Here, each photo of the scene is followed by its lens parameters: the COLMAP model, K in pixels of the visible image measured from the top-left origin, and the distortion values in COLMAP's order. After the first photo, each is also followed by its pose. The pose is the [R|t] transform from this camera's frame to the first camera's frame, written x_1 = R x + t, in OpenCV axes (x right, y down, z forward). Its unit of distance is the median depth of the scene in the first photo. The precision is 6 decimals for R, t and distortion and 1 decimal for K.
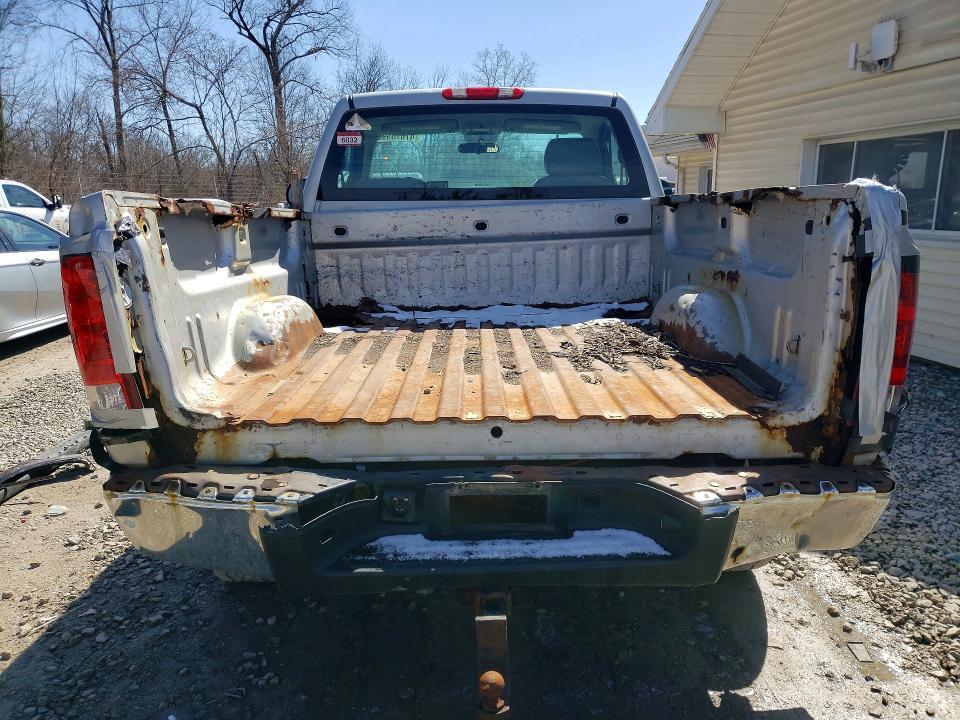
lens RADIAL K [[721.7, 0, 480.0], [0, 721.7, 360.0], [0, 0, 1]] dist [0.006041, 0.003171]
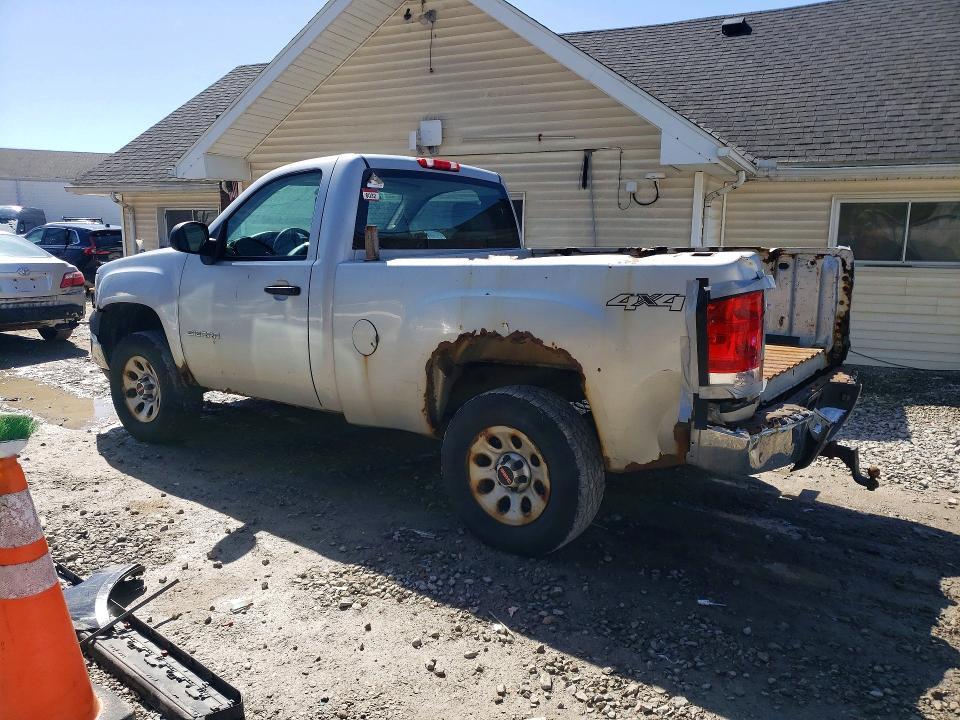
lens RADIAL K [[721.7, 0, 480.0], [0, 721.7, 360.0], [0, 0, 1]] dist [0.006041, 0.003171]
pose [[0.637582, -0.107860, 0.762795, -0.943307], [0.146938, 0.988999, 0.017028, -0.047681], [-0.756240, 0.101227, 0.646417, 0.175846]]
